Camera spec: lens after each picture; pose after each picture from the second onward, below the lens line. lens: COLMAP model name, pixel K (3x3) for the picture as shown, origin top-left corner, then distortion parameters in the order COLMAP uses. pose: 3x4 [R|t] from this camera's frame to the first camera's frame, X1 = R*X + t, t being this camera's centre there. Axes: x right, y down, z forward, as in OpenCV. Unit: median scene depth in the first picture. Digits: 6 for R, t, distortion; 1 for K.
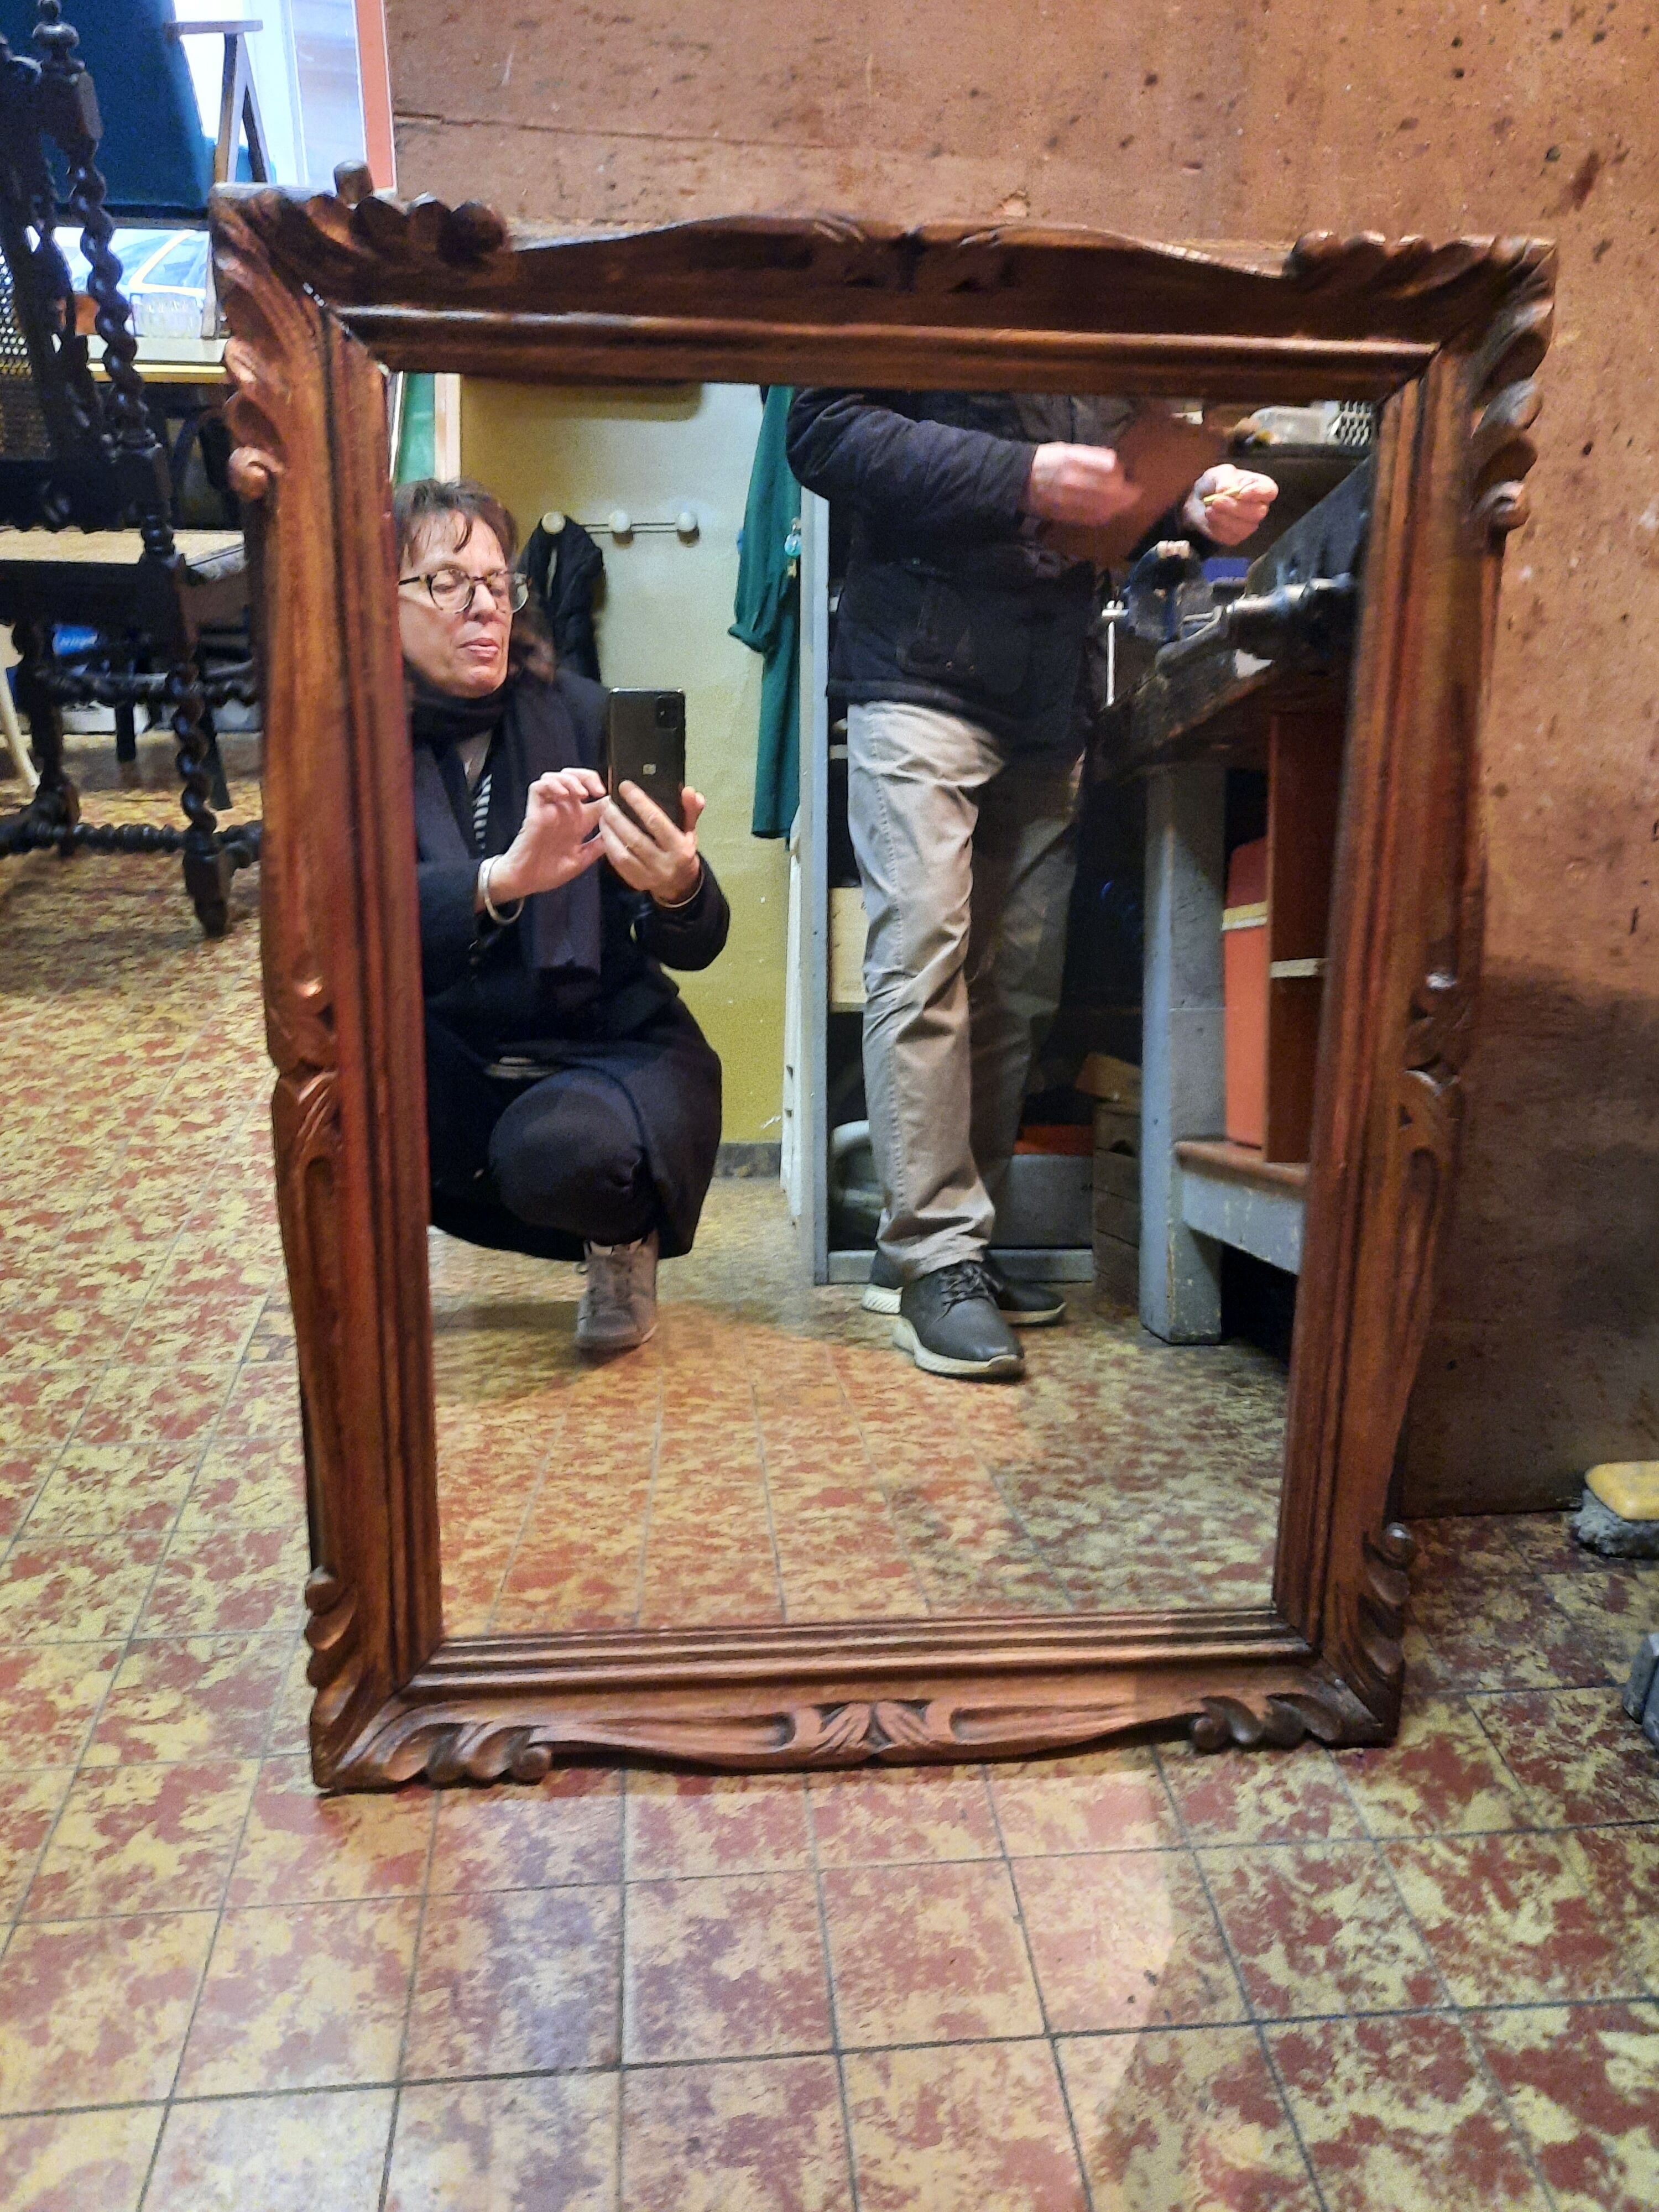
lens RADIAL K [[1625.0, 0, 823.7], [0, 1625.0, 1097.8], [0, 0, 1]] dist [0.050381, -0.054597]
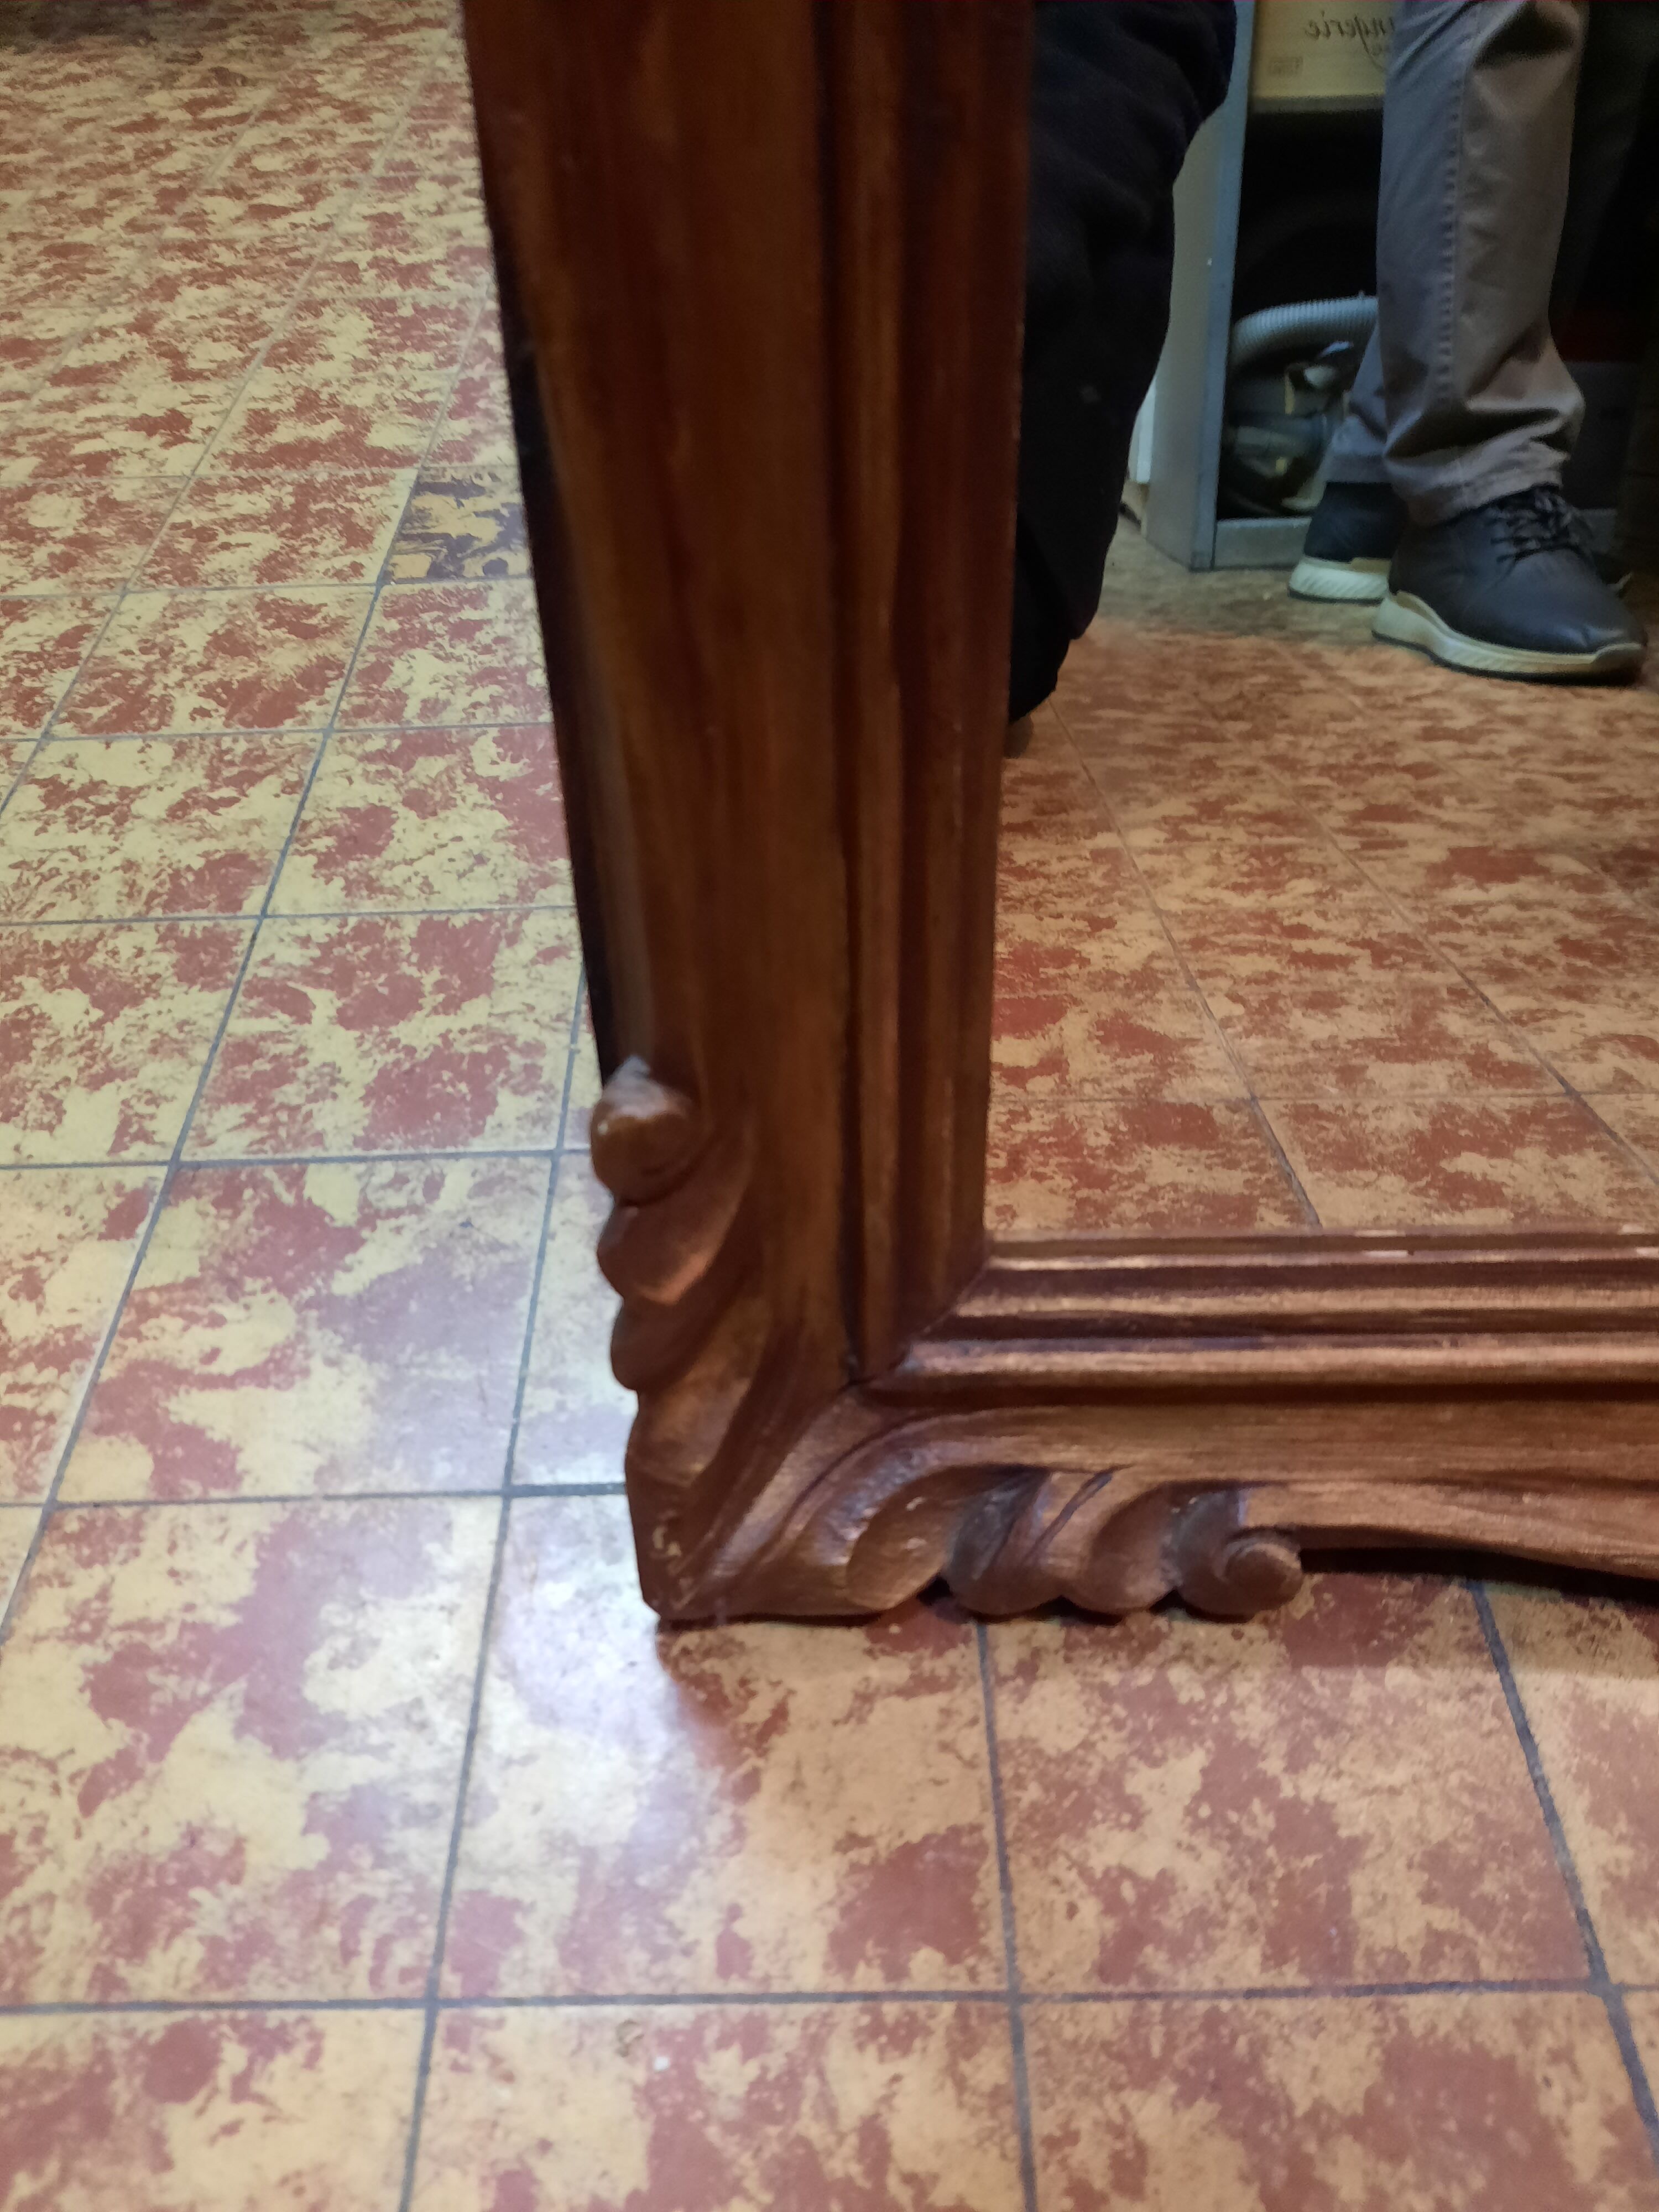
lens RADIAL K [[1586.3, 0, 817.1], [0, 1586.3, 1108.1], [0, 0, 1]] dist [0.032164, -0.024769]
pose [[0.993984, 0.024562, -0.106737, -0.184535], [0.017517, 0.926335, 0.376294, 0.142093], [0.108117, -0.375900, 0.920332, 0.557413]]
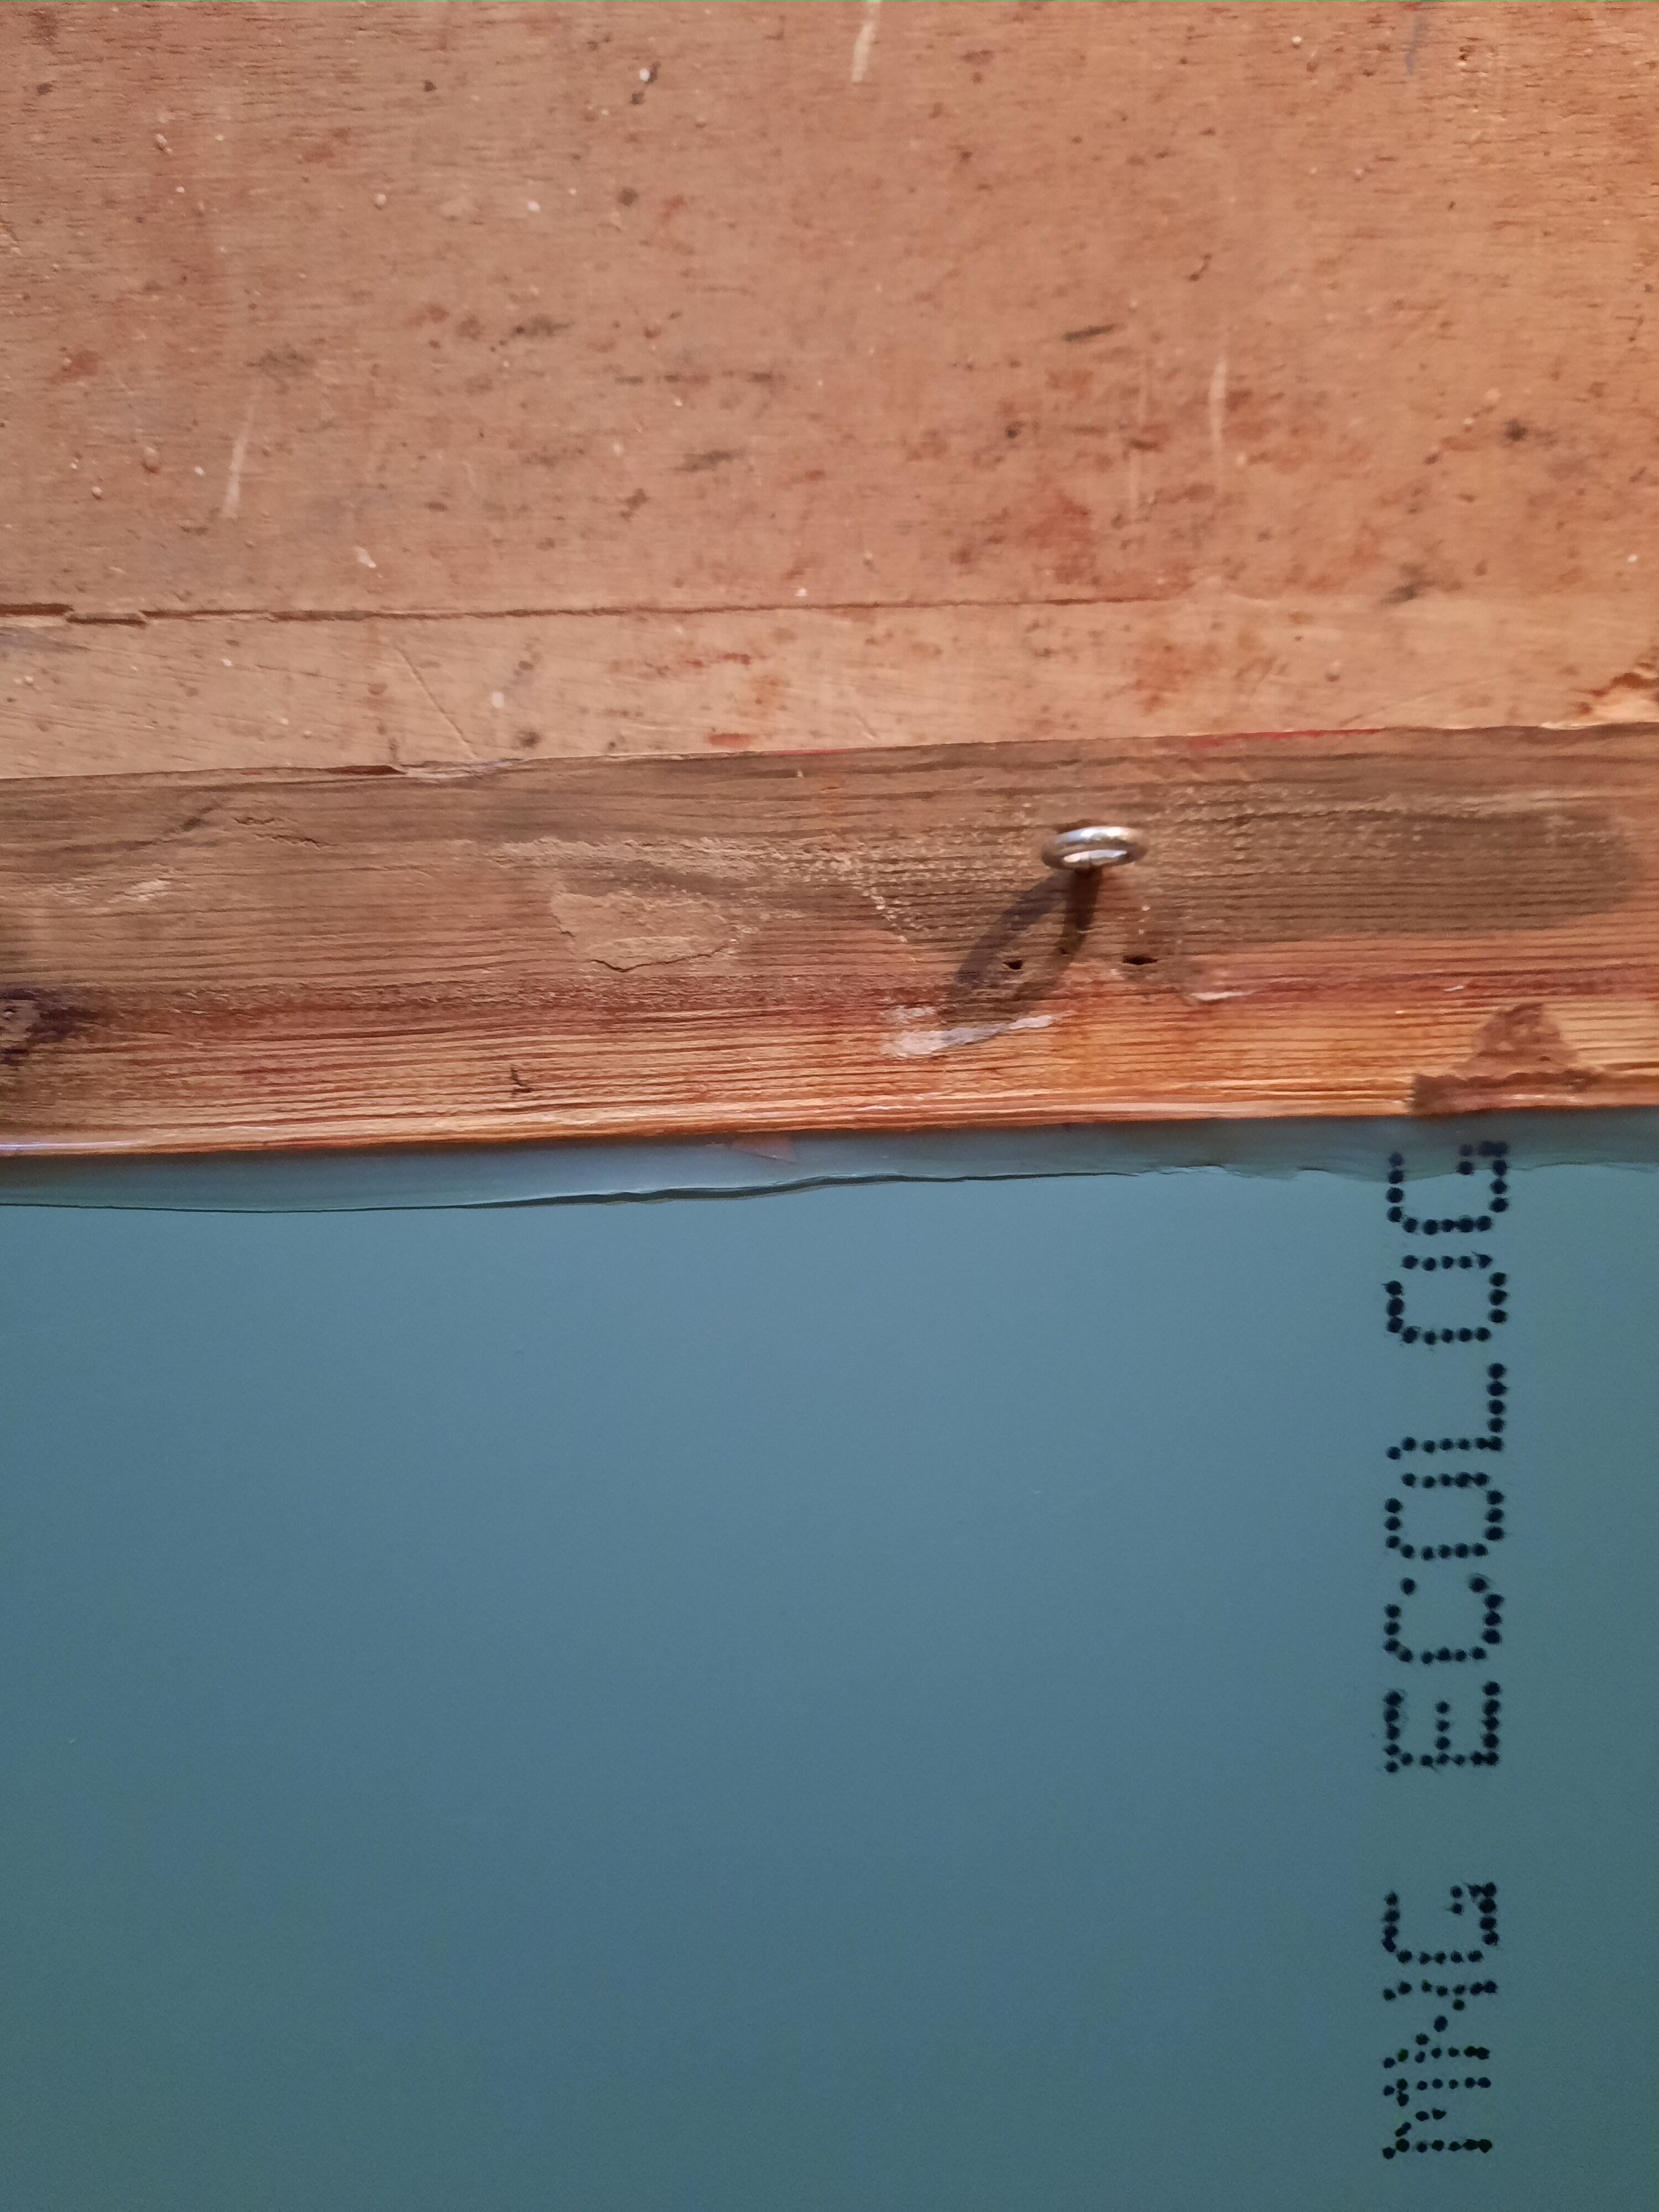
lens RADIAL K [[1641.7, 0, 820.6], [0, 1641.7, 1096.8], [0, 0, 1]] dist [0.024204, -0.038922]
pose [[0.993162, -0.036244, -0.110980, -0.016482], [0.016487, 0.984606, -0.174009, -0.272138], [0.115578, 0.170989, 0.978470, 0.436415]]
